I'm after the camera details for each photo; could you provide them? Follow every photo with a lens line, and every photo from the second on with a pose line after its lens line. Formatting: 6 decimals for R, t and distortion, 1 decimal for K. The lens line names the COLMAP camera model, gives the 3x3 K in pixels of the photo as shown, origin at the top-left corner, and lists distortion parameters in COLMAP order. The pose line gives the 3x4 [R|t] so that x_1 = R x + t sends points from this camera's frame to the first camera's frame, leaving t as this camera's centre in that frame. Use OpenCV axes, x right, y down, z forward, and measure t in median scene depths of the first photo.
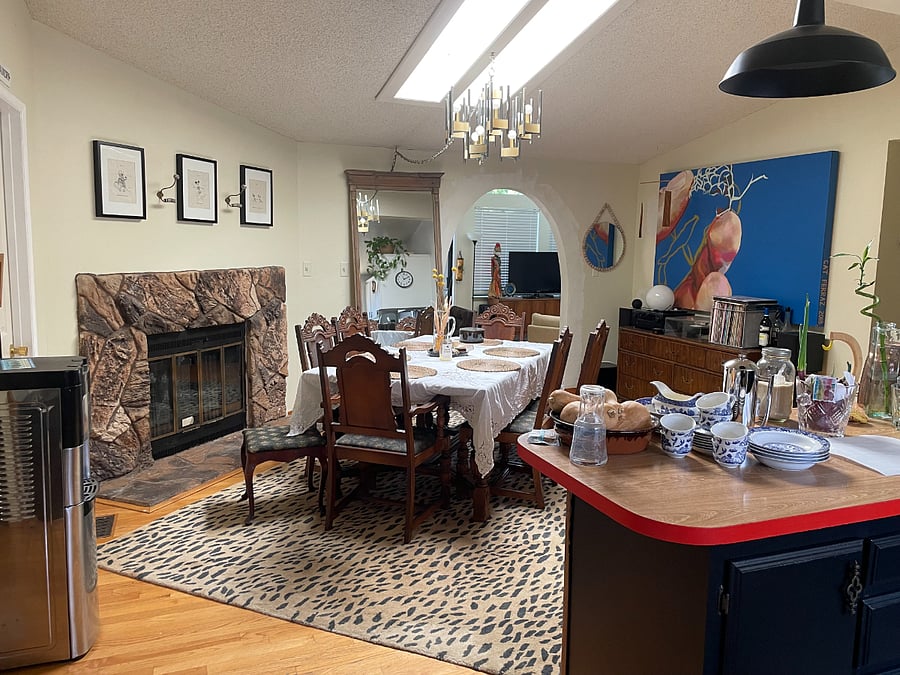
lens RADIAL K [[669.8, 0, 450.0], [0, 669.8, 337.5], [0, 0, 1]] dist [0.071704, -0.094720]
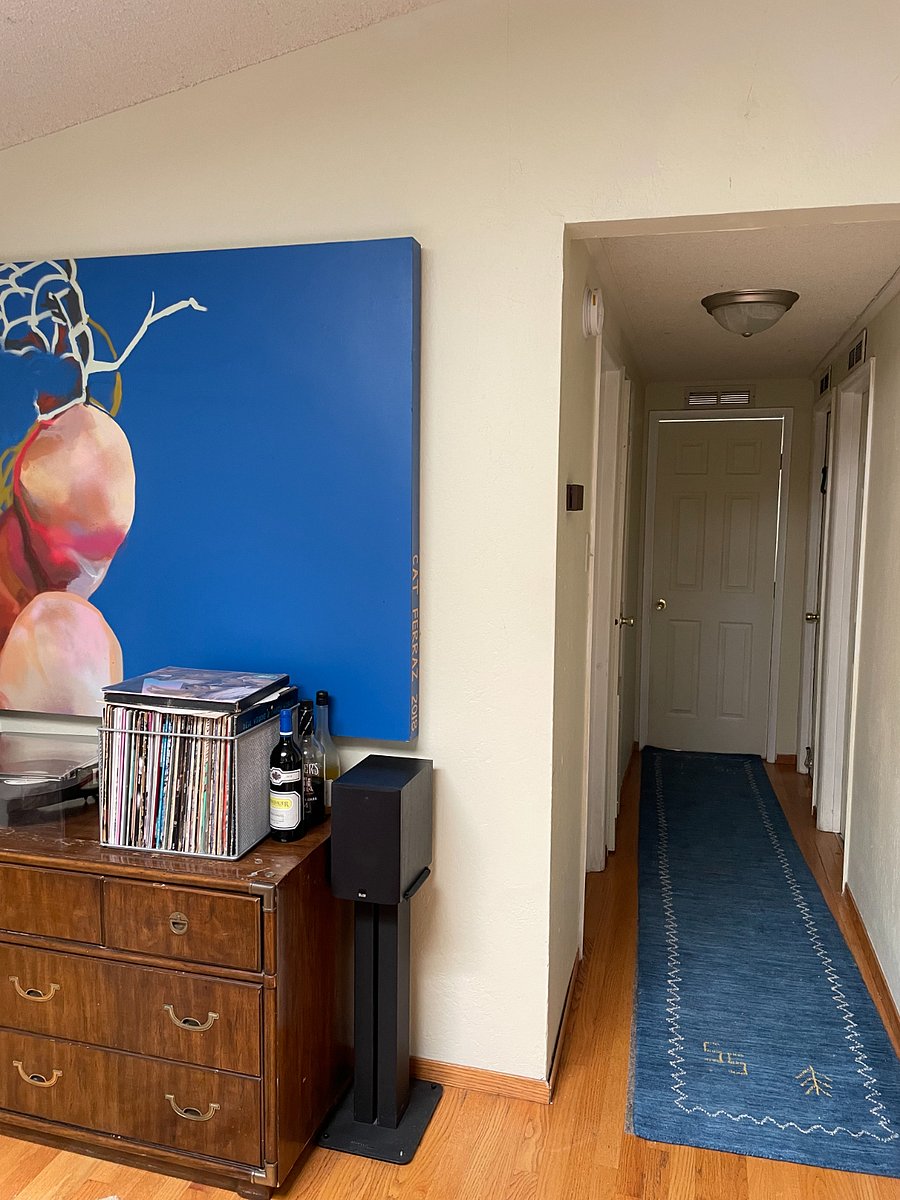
lens RADIAL K [[893.1, 0, 450.0], [0, 893.1, 600.0], [0, 0, 1]] dist [0.071704, -0.094720]
pose [[0.589893, -0.094117, 0.801978, 0.161540], [0.108692, 0.993400, 0.036633, -0.091056], [-0.800133, 0.065559, 0.596229, 0.609860]]
